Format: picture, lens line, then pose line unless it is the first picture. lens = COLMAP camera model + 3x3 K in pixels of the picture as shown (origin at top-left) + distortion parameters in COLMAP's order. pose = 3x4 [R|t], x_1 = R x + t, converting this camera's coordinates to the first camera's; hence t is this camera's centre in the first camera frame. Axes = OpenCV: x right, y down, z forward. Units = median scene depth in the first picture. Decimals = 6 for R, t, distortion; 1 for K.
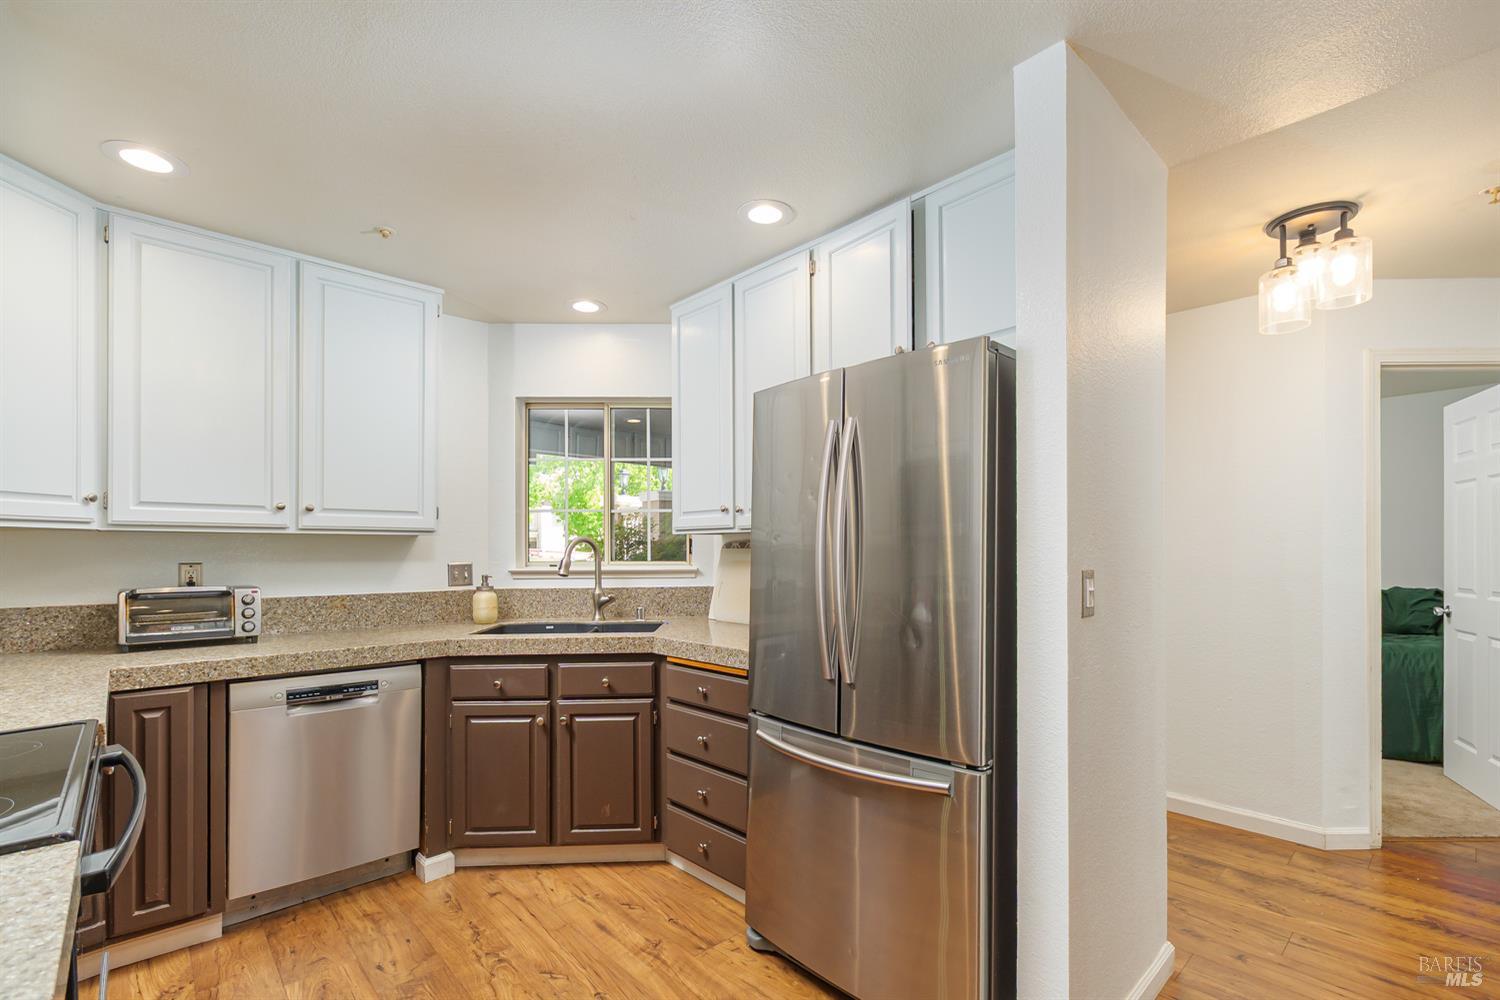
lens RADIAL K [[666.0, 0, 778.4], [0, 666.0, 544.3], [0, 0, 1]] dist [-0.002210, -0.000087]
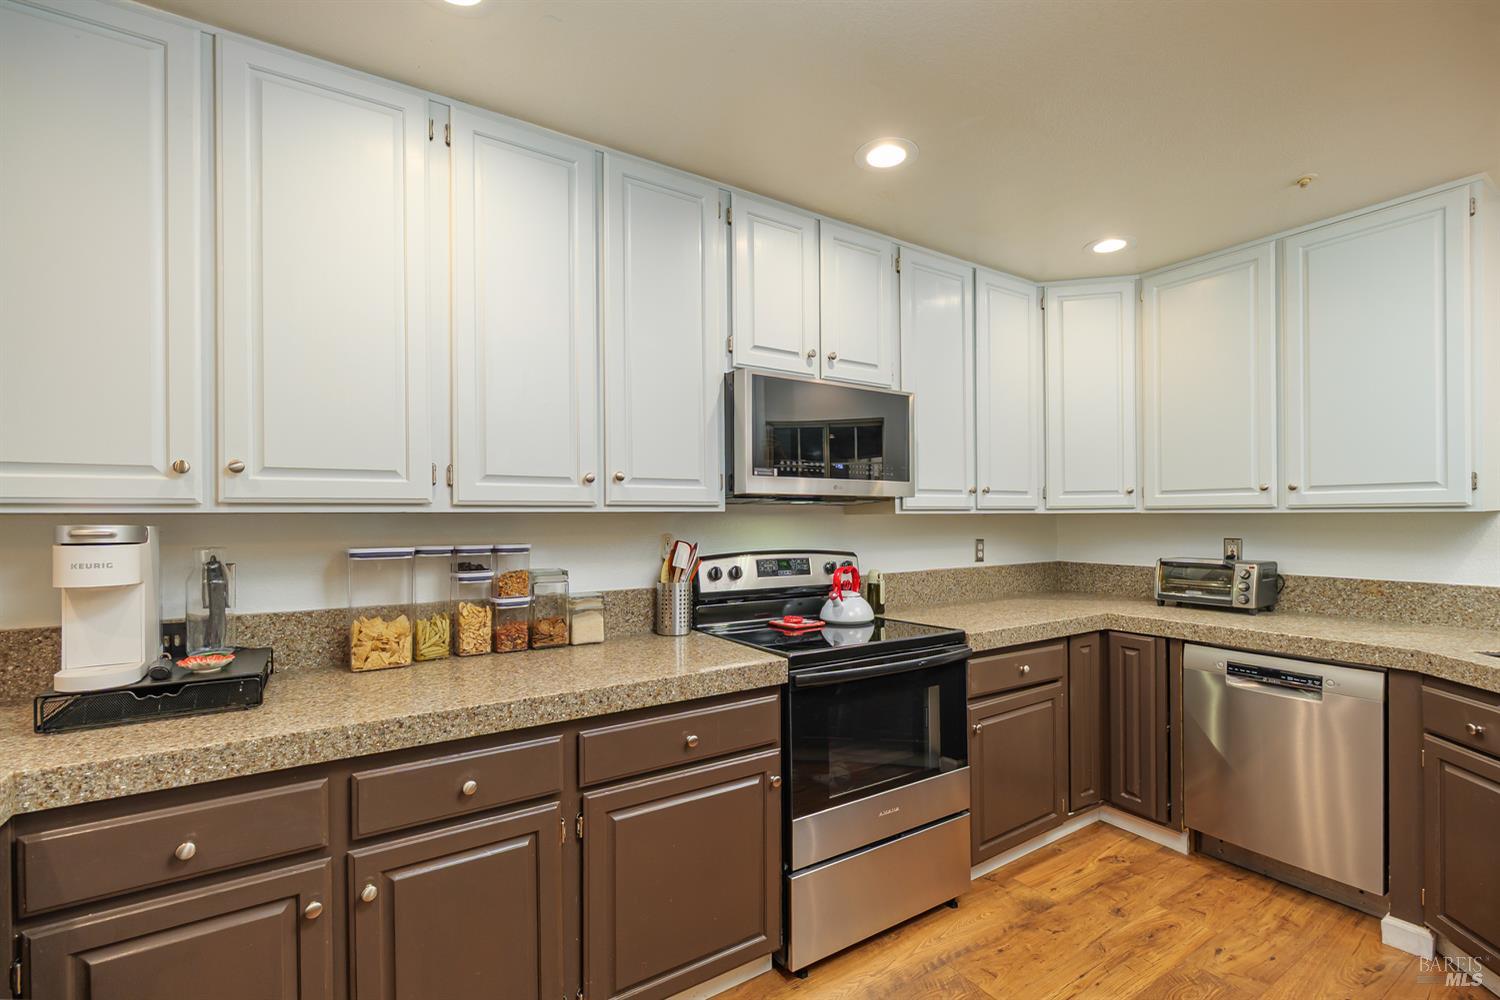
lens RADIAL K [[666.0, 0, 756.5], [0, 666.0, 512.4], [0, 0, 1]] dist [-0.002210, -0.000087]
pose [[-0.187504, -0.002617, -0.982260, 0.460364], [0.014929, 0.999873, -0.005514, -0.026194], [0.982150, -0.015698, -0.187441, 0.457690]]
